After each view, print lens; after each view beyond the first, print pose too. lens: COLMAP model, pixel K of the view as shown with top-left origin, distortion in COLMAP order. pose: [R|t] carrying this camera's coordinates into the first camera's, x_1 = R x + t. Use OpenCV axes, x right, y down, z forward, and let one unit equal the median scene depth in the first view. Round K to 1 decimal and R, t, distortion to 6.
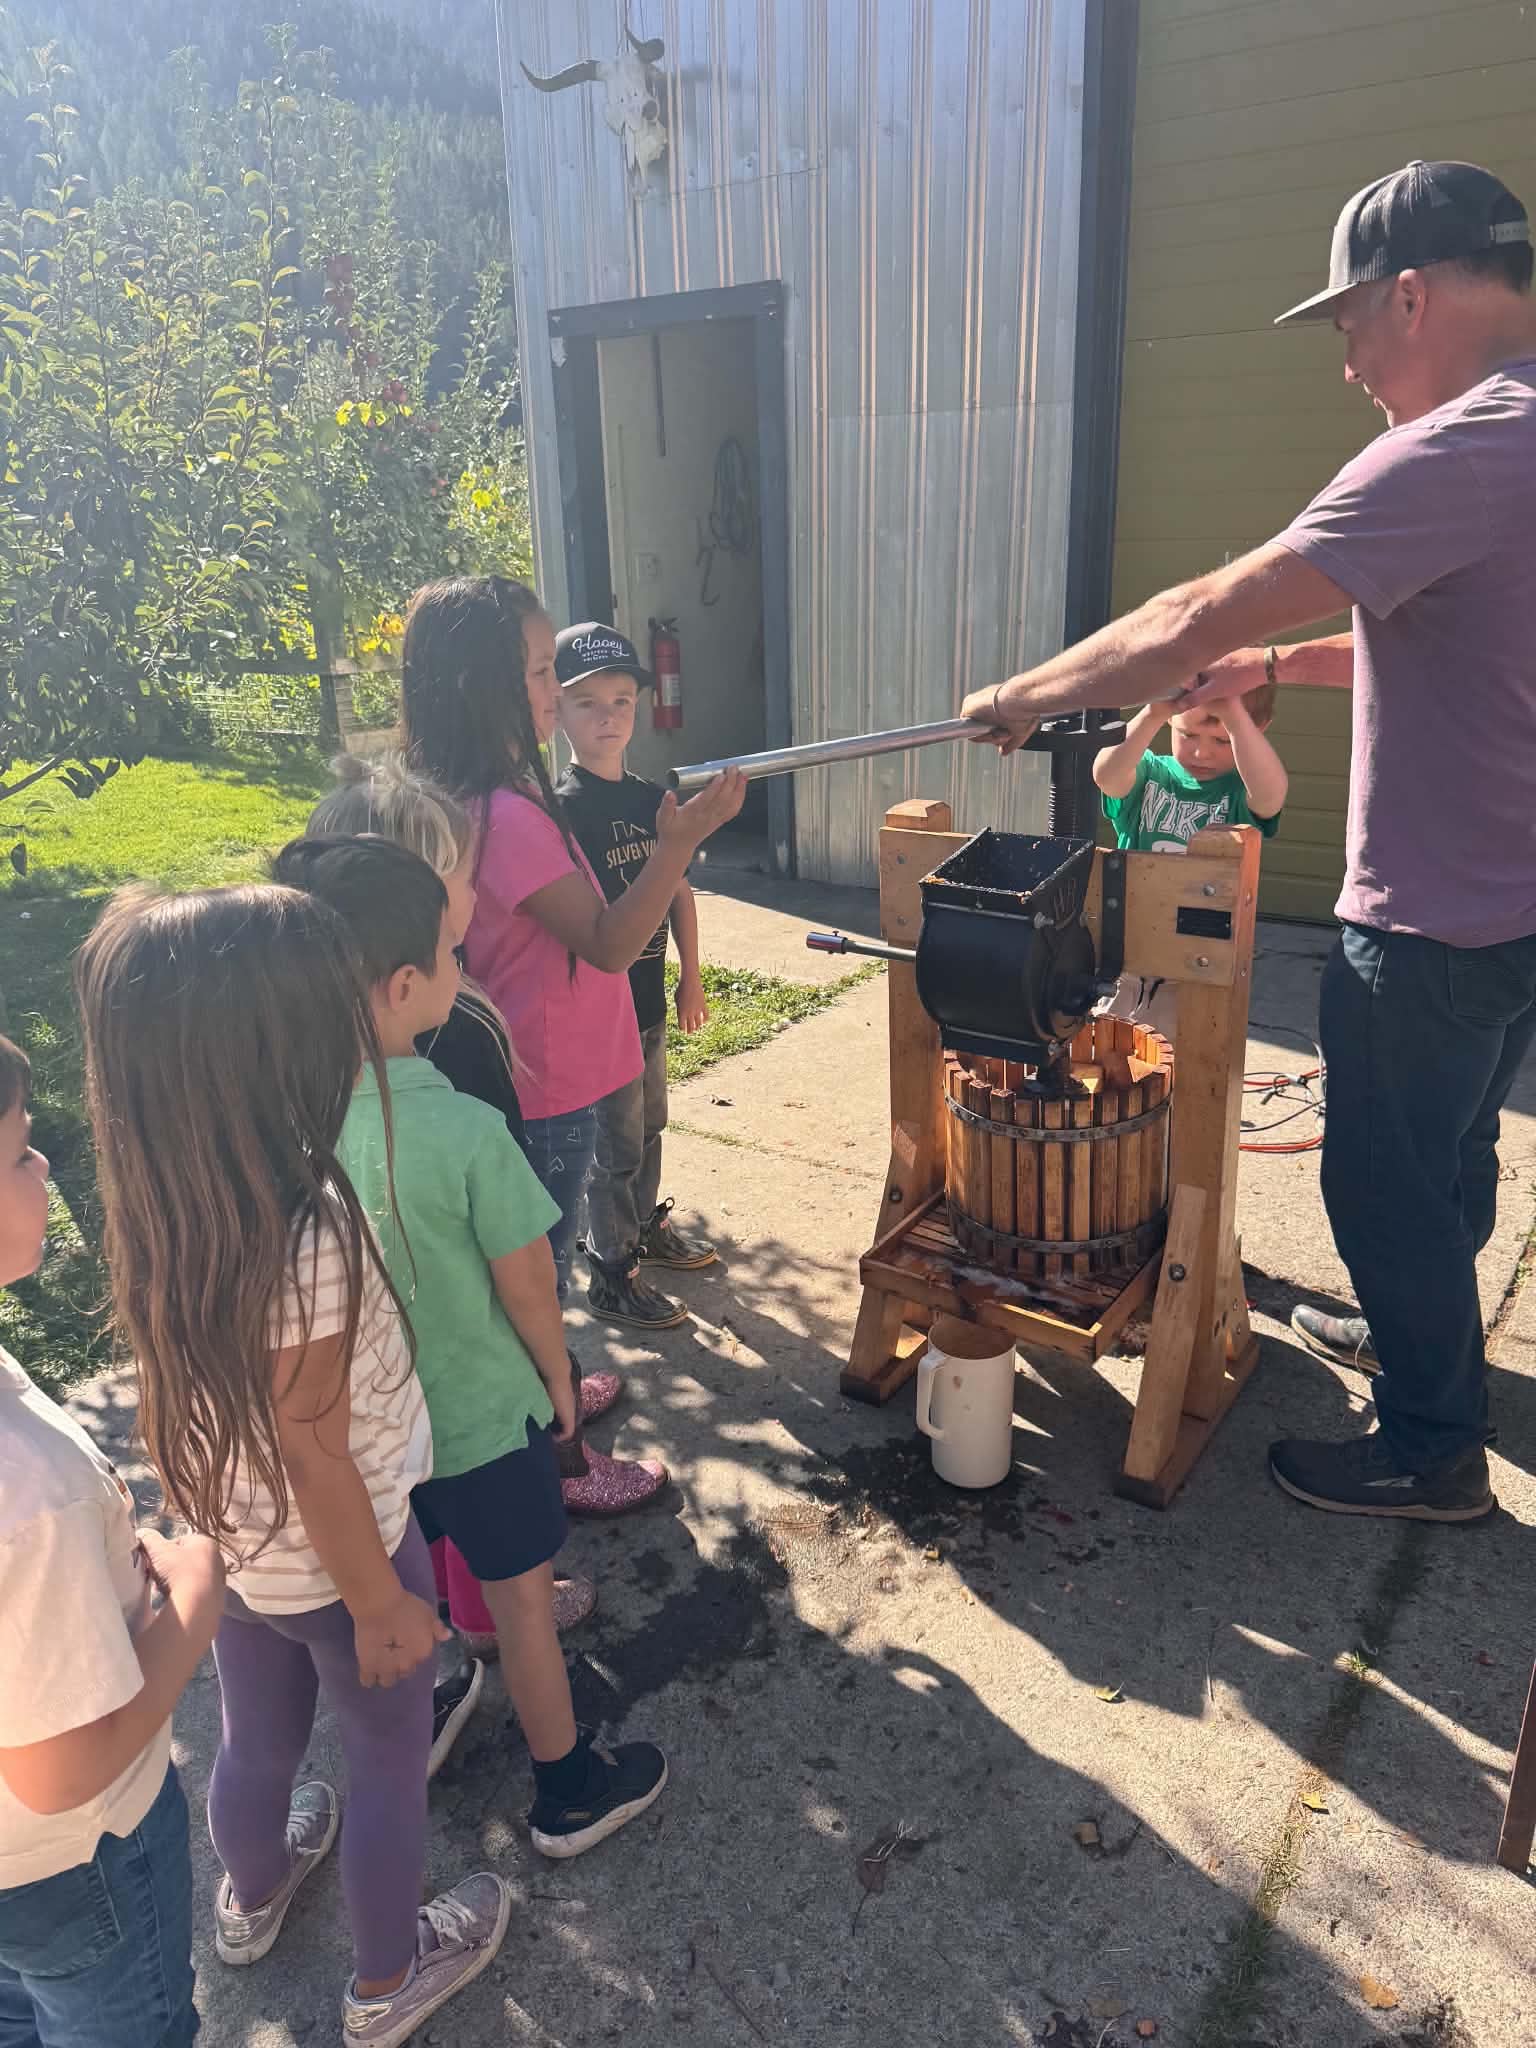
lens RADIAL K [[1481.7, 0, 771.1], [0, 1481.7, 1031.0], [0, 0, 1]] dist [0.031009, -0.035349]
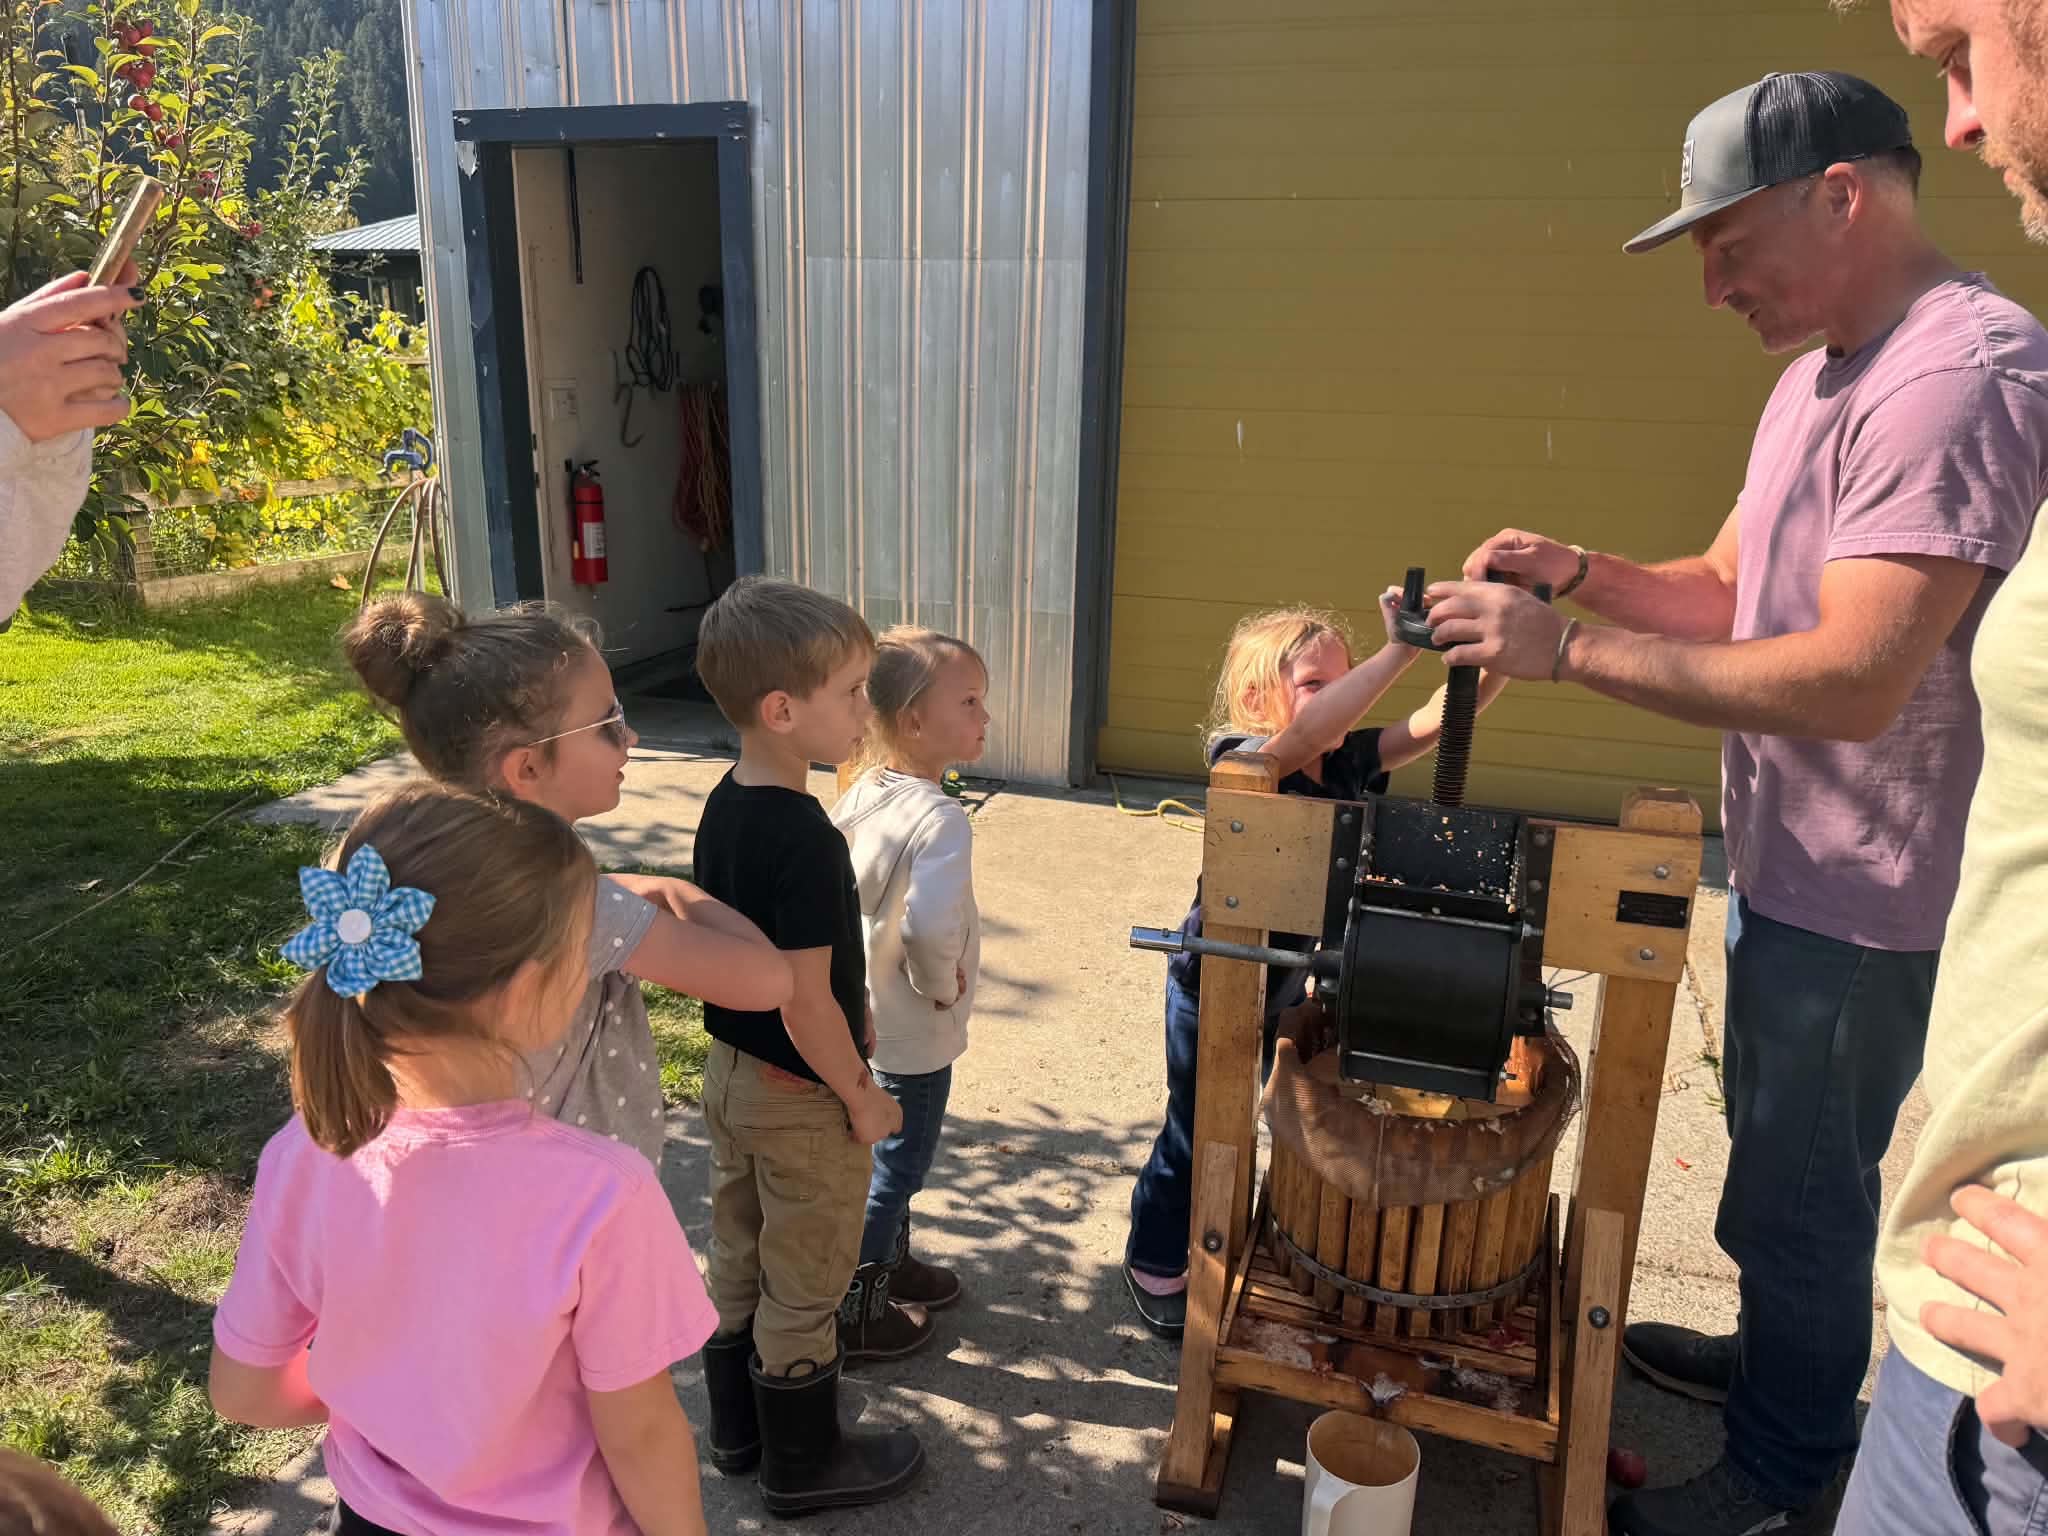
lens RADIAL K [[1481.7, 0, 1024.5], [0, 1481.7, 764.3], [0, 0, 1]] dist [0.031009, -0.035349]
pose [[0.954688, -0.036856, 0.295318, -0.113850], [0.053779, 0.997331, -0.049387, -0.051844], [-0.292710, 0.063031, 0.954122, 0.117315]]
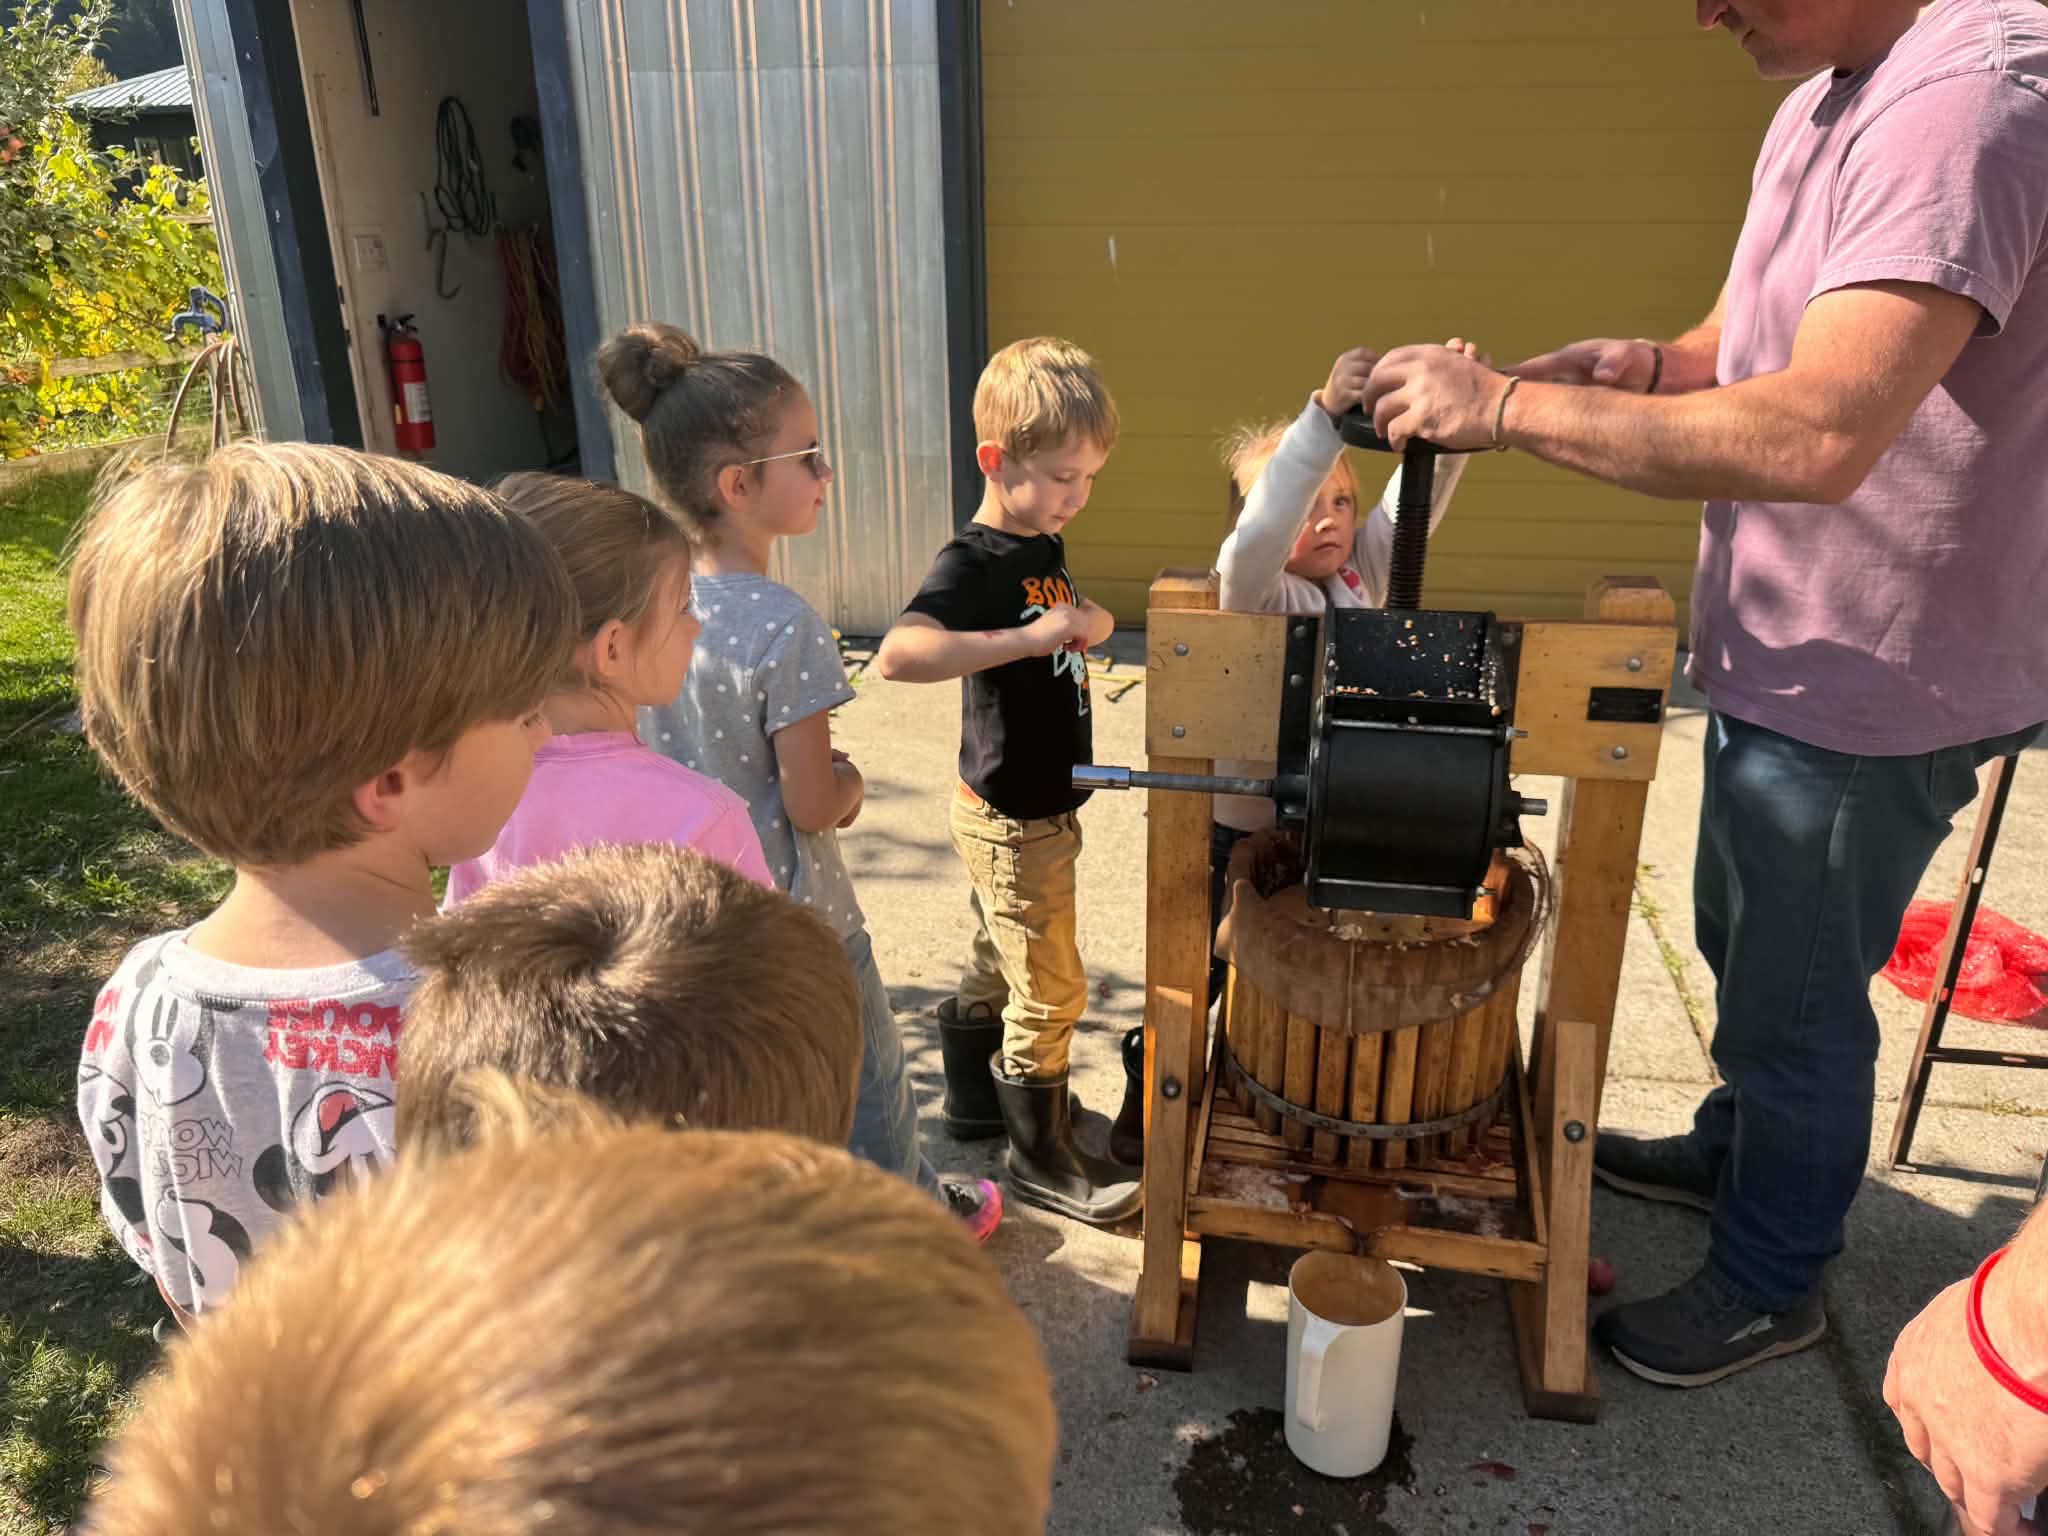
lens RADIAL K [[1481.7, 0, 1034.1], [0, 1481.7, 755.9], [0, 0, 1]] dist [0.031009, -0.035349]
pose [[0.917369, -0.127740, 0.376983, -0.115890], [0.119289, 0.991803, 0.045787, -0.046970], [-0.379741, 0.002966, 0.925088, 0.153430]]
